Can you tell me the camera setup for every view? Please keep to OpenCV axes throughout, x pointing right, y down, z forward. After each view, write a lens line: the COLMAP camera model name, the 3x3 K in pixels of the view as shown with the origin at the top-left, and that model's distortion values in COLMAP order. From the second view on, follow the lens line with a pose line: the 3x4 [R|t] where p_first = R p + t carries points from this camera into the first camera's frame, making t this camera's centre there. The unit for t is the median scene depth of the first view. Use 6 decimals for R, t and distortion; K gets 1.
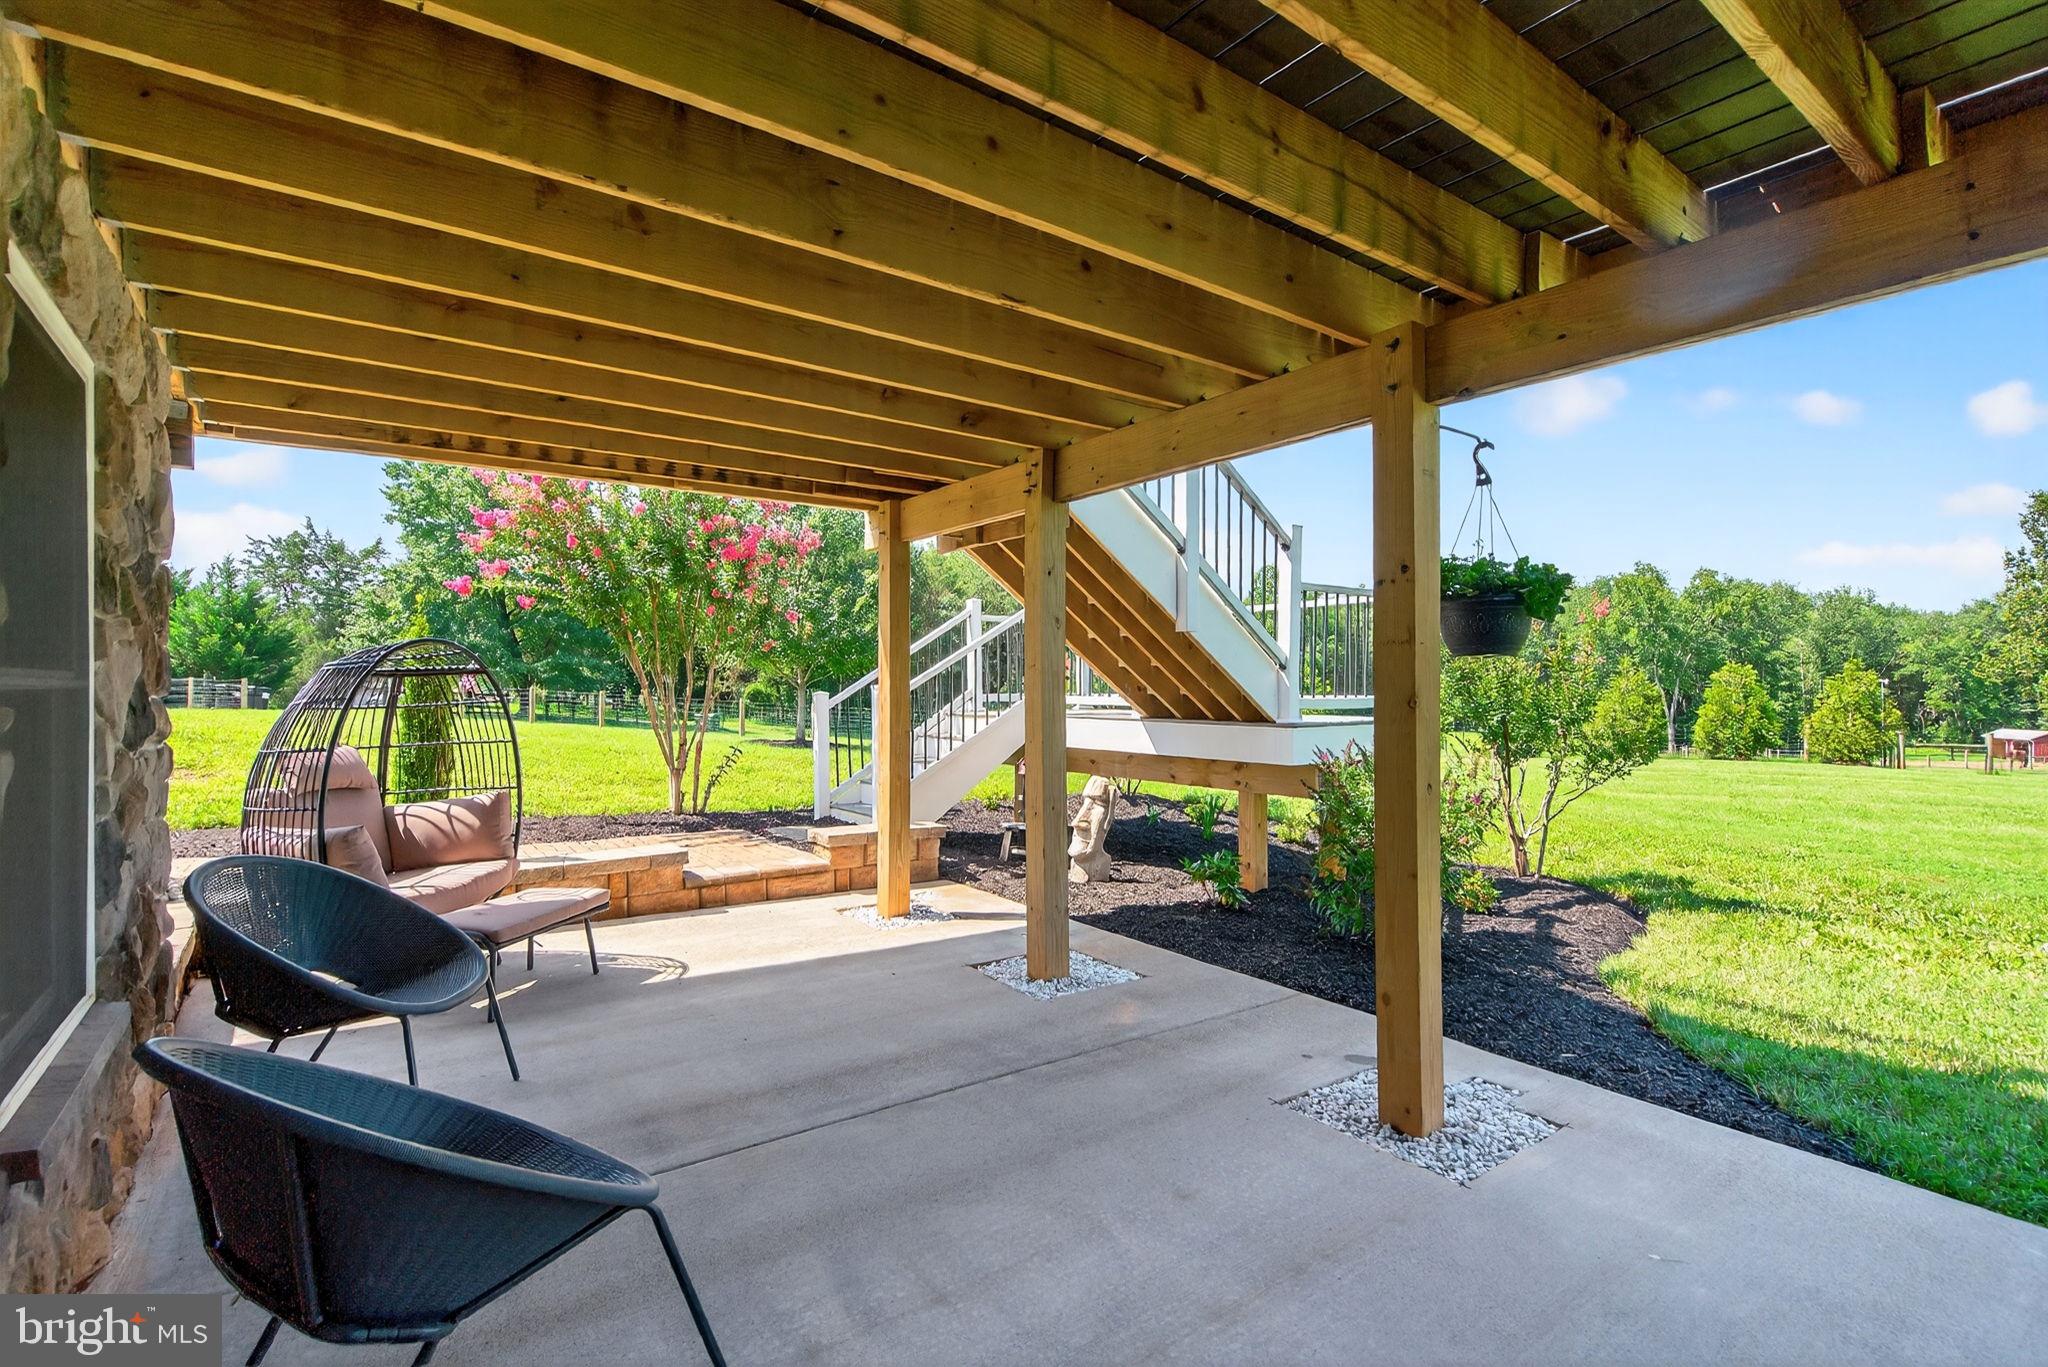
lens RADIAL K [[944.3, 0, 1003.7], [0, 944.3, 677.7], [0, 0, 1]] dist [0.000982, 0.000710]
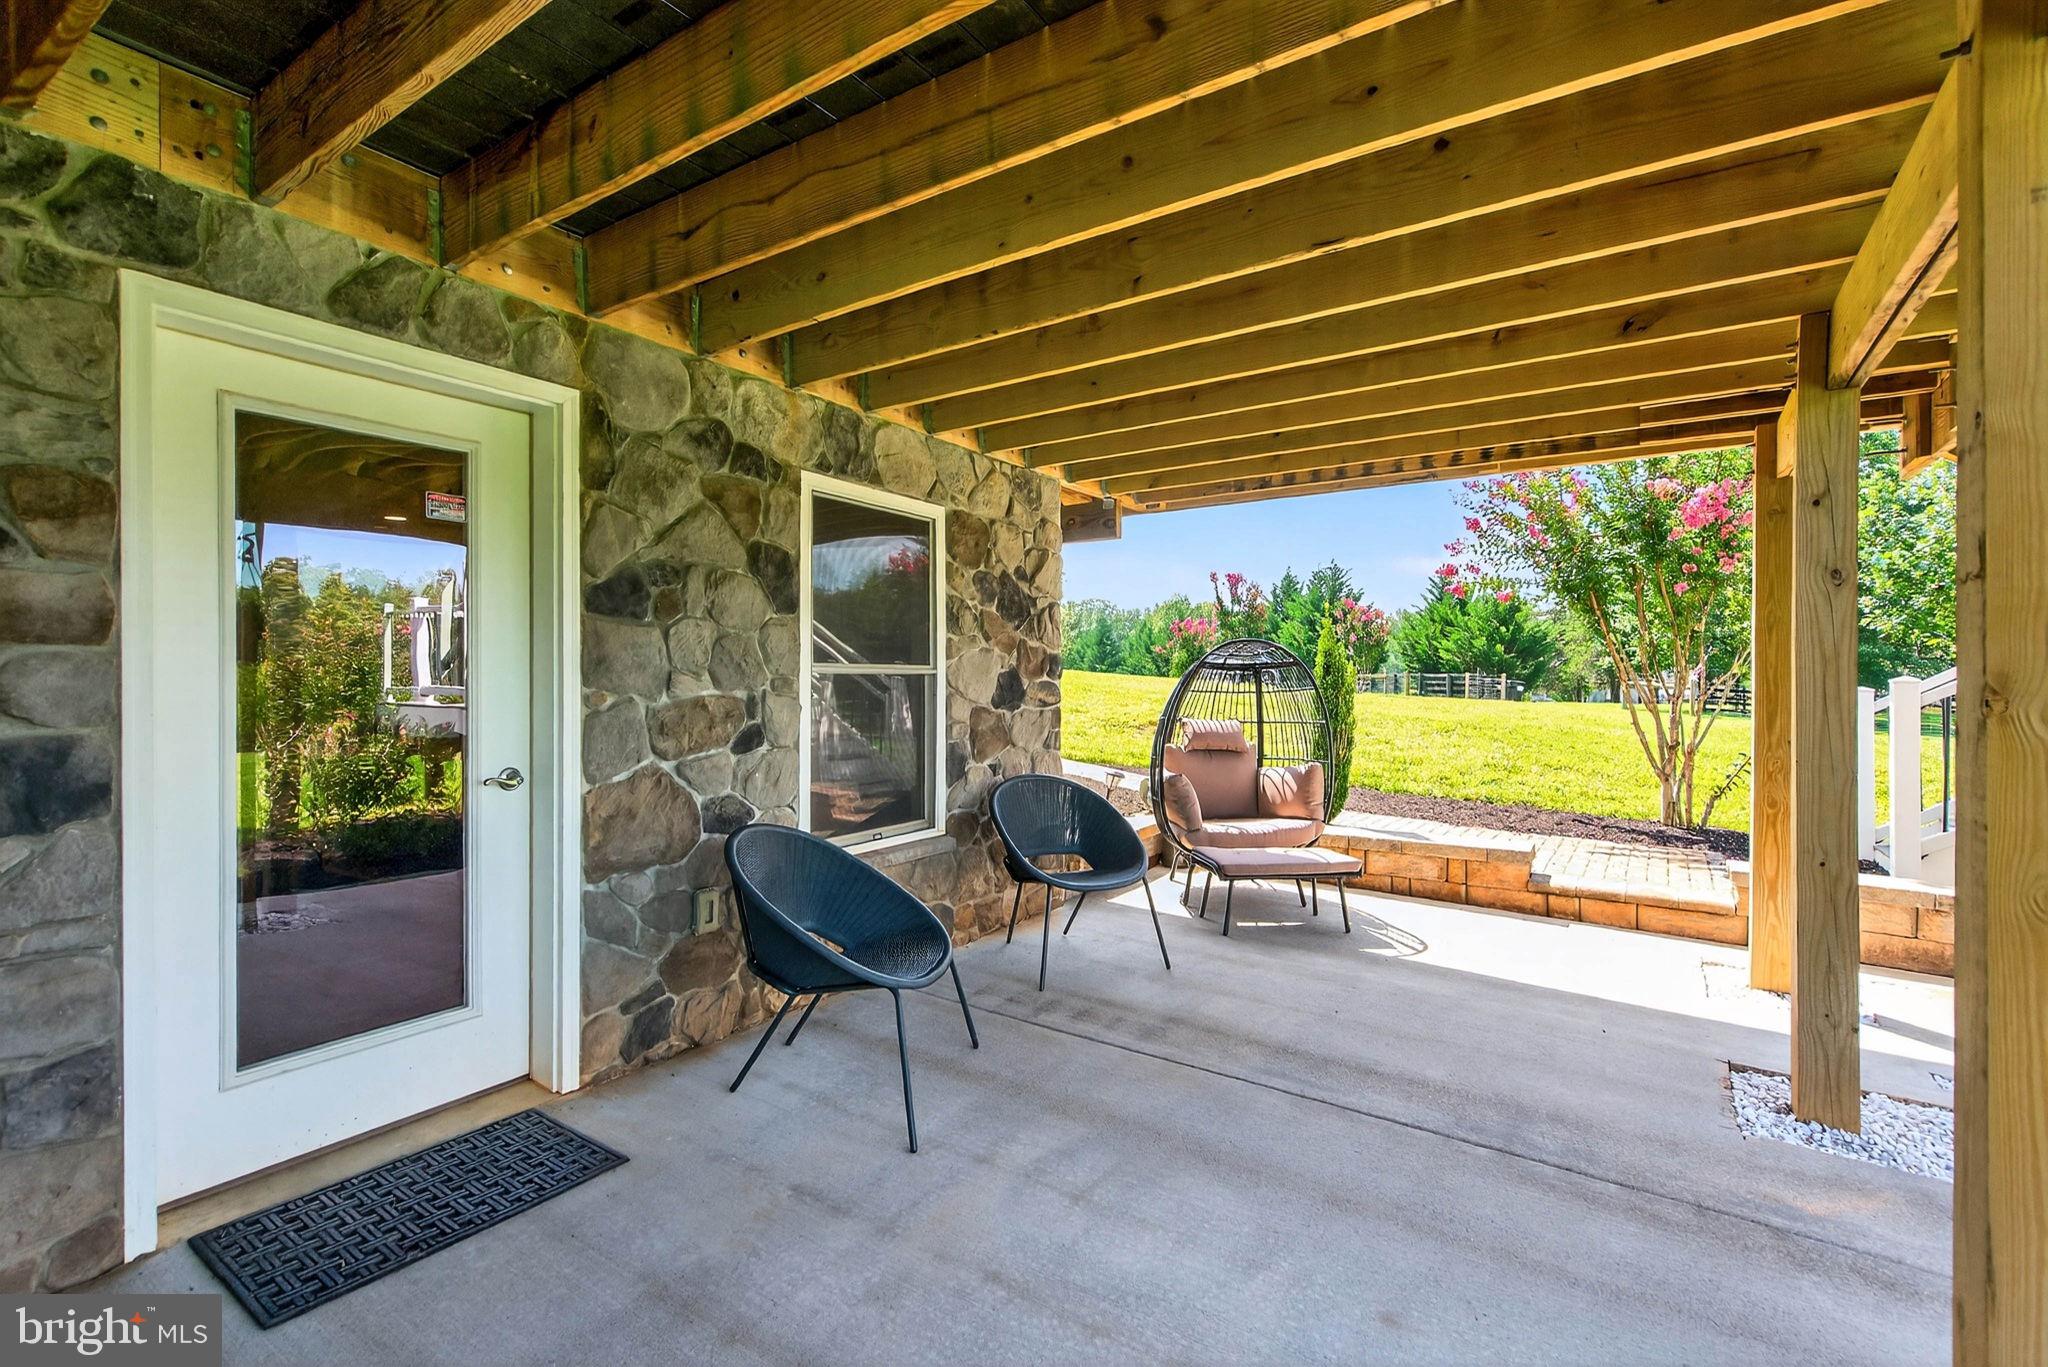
lens RADIAL K [[944.3, 0, 1035.2], [0, 944.3, 679.9], [0, 0, 1]] dist [0.000982, 0.000710]
pose [[0.338925, 0.003279, -0.940808, 0.280087], [0.002902, 0.999986, 0.004531, 0.004507], [0.940809, -0.004266, 0.338911, 0.155913]]
